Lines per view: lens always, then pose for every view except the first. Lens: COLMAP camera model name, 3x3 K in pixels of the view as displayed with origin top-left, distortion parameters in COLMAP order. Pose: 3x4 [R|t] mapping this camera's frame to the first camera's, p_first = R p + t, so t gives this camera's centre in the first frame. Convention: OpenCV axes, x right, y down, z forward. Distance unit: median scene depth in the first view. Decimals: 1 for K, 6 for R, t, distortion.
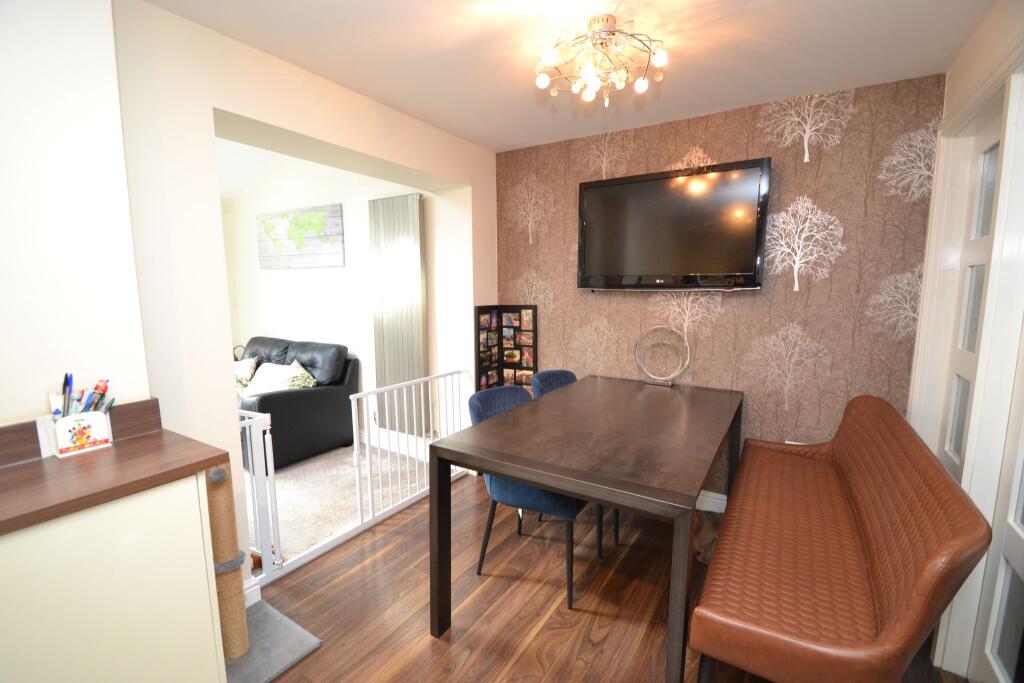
lens RADIAL K [[456.6, 0, 504.6], [0, 456.6, 347.5], [0, 0, 1]] dist [0.018688, -0.019477]
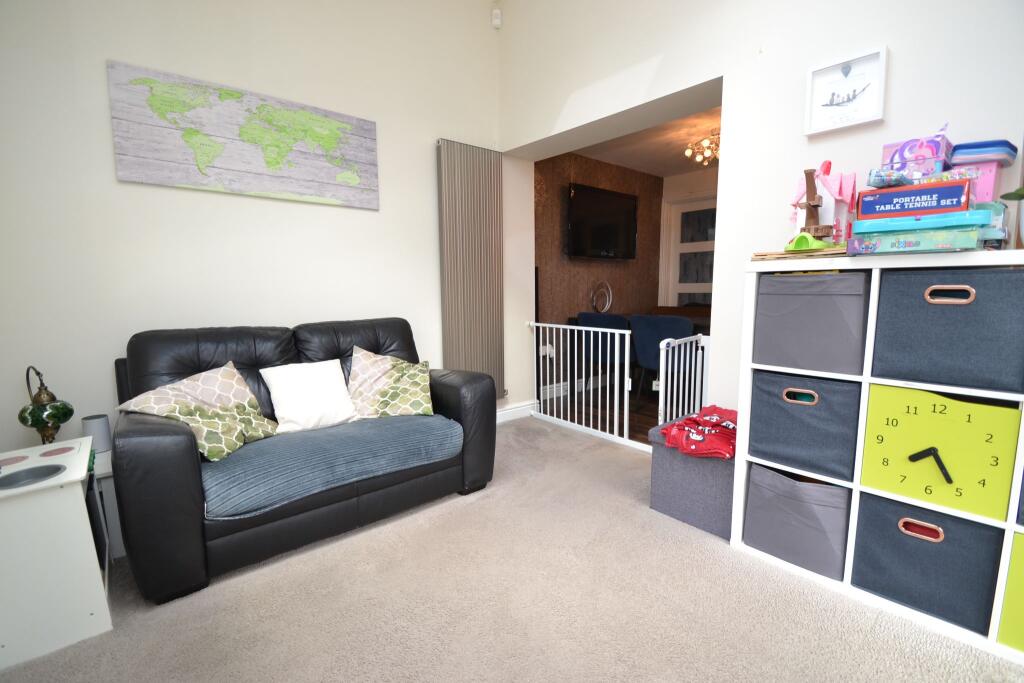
lens RADIAL K [[456.6, 0, 504.6], [0, 456.6, 347.5], [0, 0, 1]] dist [0.018688, -0.019477]
pose [[0.300833, -0.123536, 0.945642, -1.335302], [0.133711, 0.987244, 0.086434, 0.000620], [-0.944257, 0.100441, 0.313513, 0.806028]]
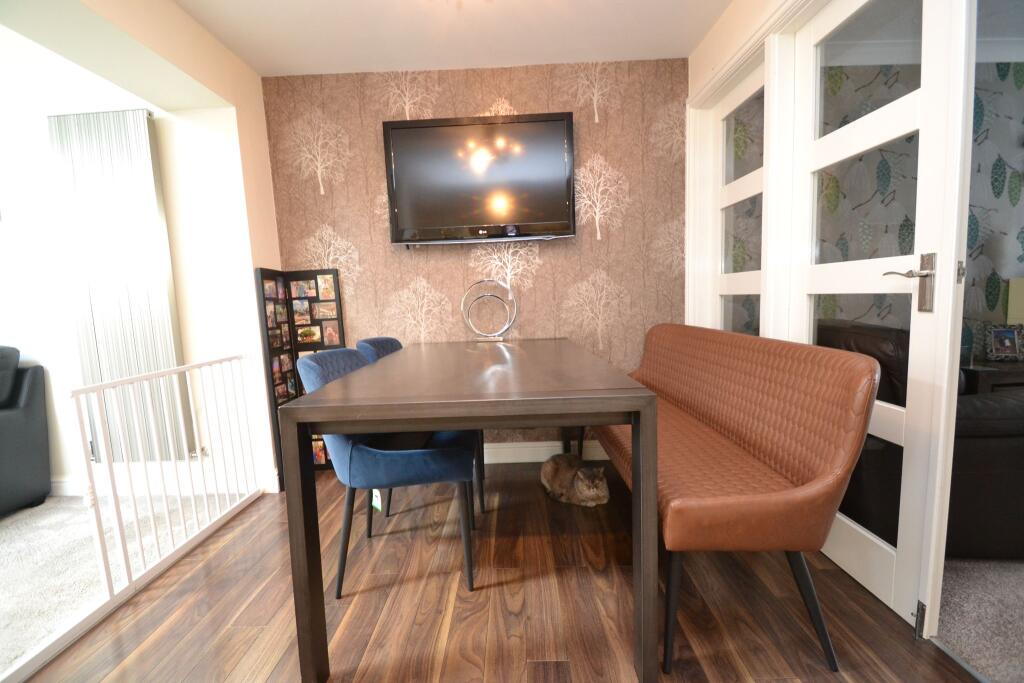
lens RADIAL K [[456.6, 0, 504.6], [0, 456.6, 347.5], [0, 0, 1]] dist [0.018688, -0.019477]
pose [[0.849134, -0.092371, 0.520038, -0.134806], [0.109801, 0.993950, -0.002737, 0.097609], [-0.516639, 0.059425, 0.854139, 0.161521]]
